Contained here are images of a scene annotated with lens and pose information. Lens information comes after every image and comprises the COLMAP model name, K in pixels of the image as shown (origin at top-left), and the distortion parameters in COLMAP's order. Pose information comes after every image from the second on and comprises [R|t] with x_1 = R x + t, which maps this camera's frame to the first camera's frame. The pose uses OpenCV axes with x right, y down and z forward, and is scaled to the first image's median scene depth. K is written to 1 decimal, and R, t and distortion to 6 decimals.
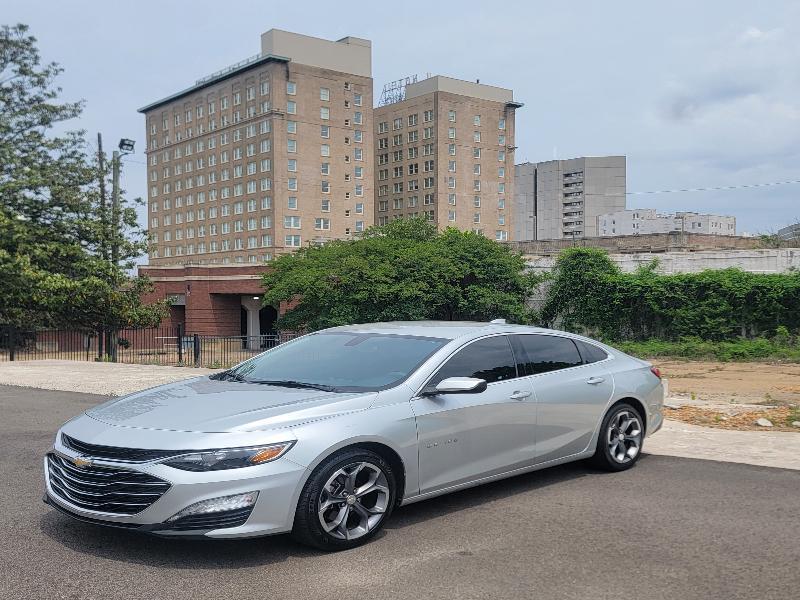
lens RADIAL K [[978.0, 0, 400.0], [0, 978.0, 300.0], [0, 0, 1]] dist [0.094369, -0.045719]
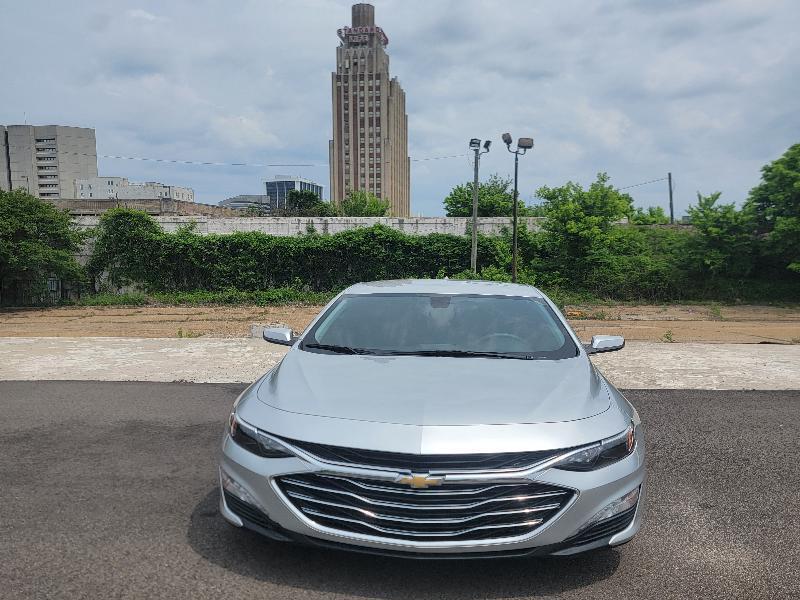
lens RADIAL K [[771.7, 0, 397.1], [0, 771.7, 340.9], [0, 0, 1]] dist [0.060067, -0.004976]
pose [[0.795544, -0.061273, 0.602789, -0.114503], [-0.004503, 0.994248, 0.107006, 0.000123], [-0.605879, -0.087843, 0.790693, 0.096861]]
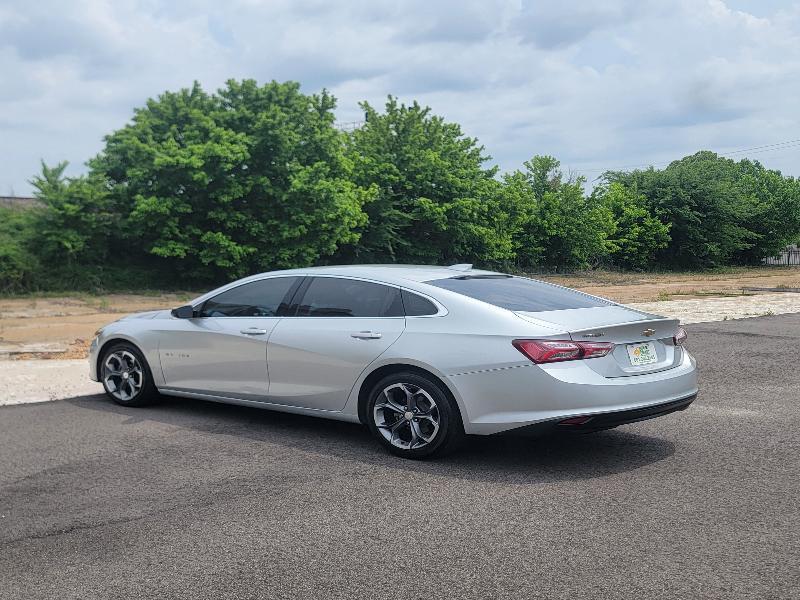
lens RADIAL K [[1050.7, 0, 401.0], [0, 1050.7, 313.2], [0, 0, 1]] dist [0.102941, -0.070140]
pose [[0.032528, -0.064806, 0.997368, -0.272913], [-0.007756, 0.997849, 0.065090, 0.000608], [-0.999441, -0.009852, 0.031955, 0.232432]]
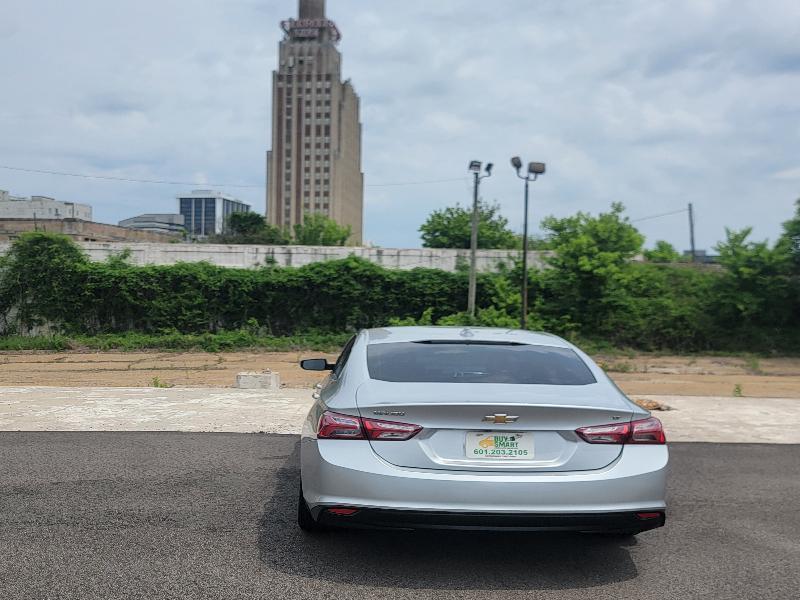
lens RADIAL K [[978.0, 0, 400.0], [0, 978.0, 300.0], [0, 0, 1]] dist [0.094369, -0.045719]
pose [[0.746574, 0.010782, 0.665215, -0.181174], [-0.019401, 0.999796, 0.005568, -0.001620], [-0.665020, -0.017063, 0.746631, 0.090752]]
